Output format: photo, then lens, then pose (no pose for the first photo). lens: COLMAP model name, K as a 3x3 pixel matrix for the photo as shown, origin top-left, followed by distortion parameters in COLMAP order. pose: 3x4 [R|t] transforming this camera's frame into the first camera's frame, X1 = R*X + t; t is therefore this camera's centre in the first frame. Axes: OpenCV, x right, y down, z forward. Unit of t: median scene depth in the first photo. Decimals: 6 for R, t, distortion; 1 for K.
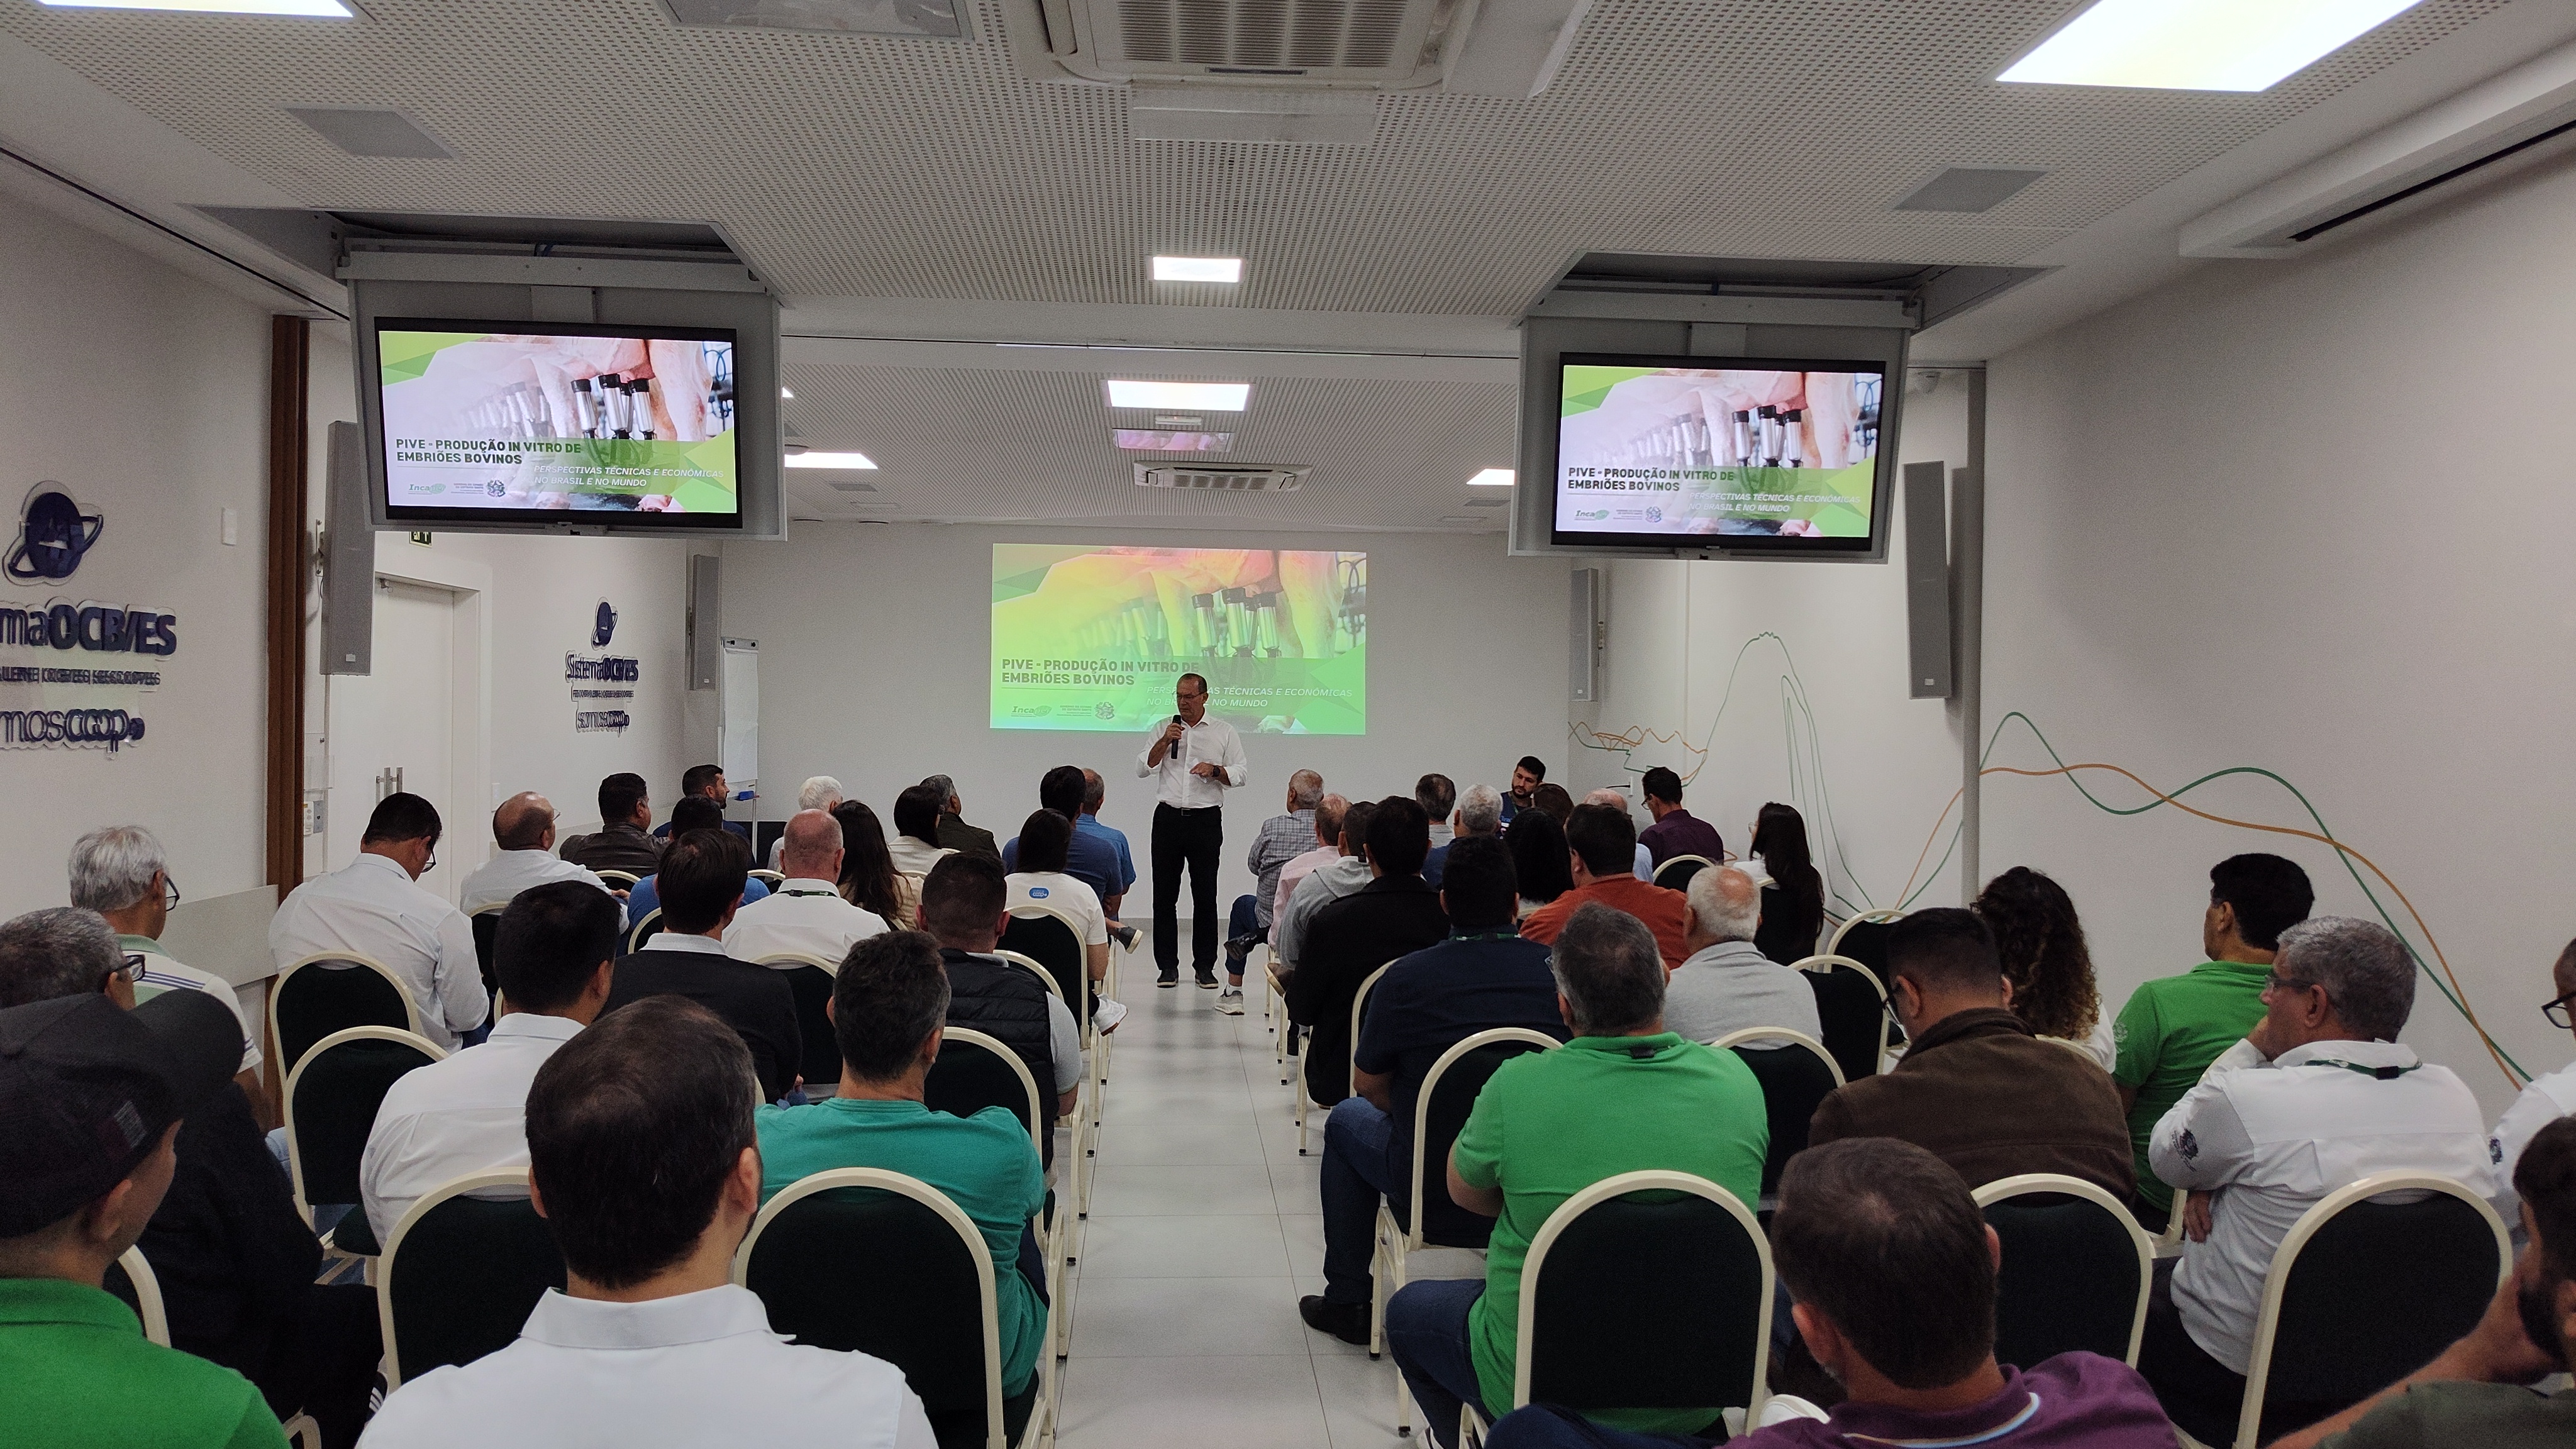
lens RADIAL K [[1748.9, 0, 1288.9], [0, 1748.9, 723.7], [0, 0, 1]] dist [-0.004086, -0.001140]
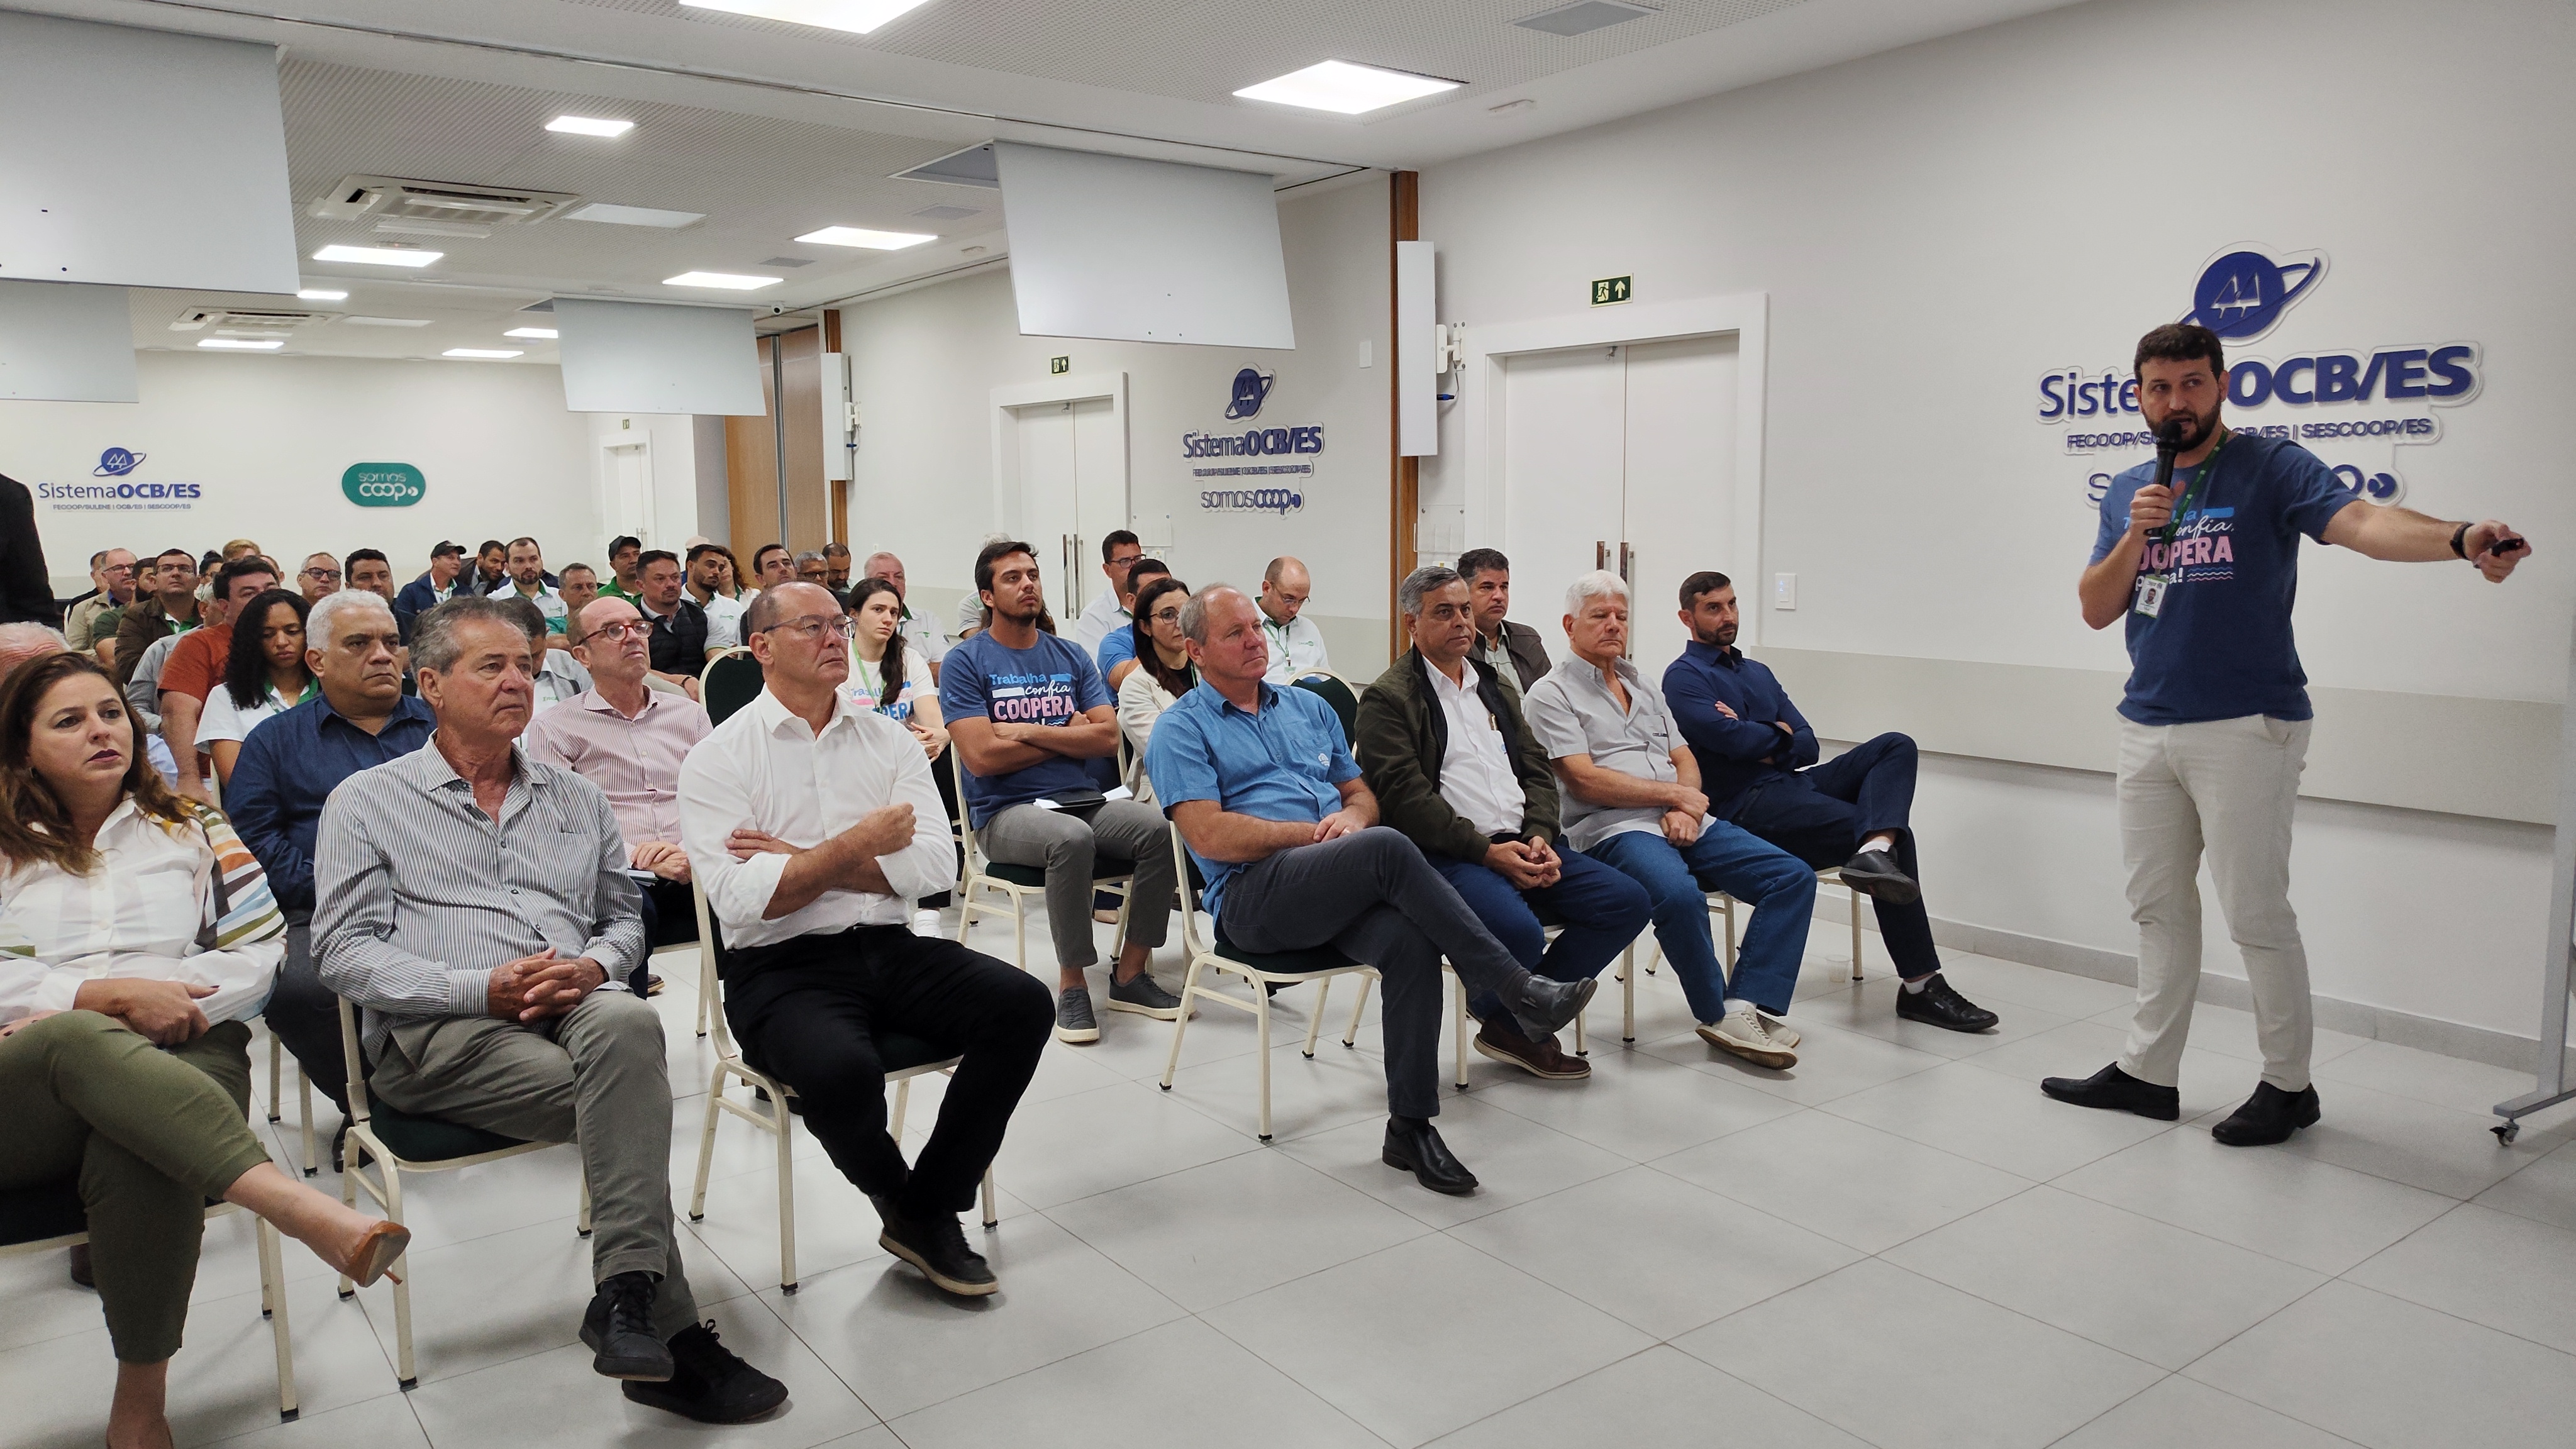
lens RADIAL K [[1748.9, 0, 1288.3], [0, 1748.9, 724.8], [0, 0, 1]] dist [-0.004086, -0.001140]
pose [[-0.845313, 0.067943, -0.529933, 0.229553], [-0.000532, 0.991773, 0.128005, 0.001326], [0.534270, 0.108486, -0.838323, 2.472857]]
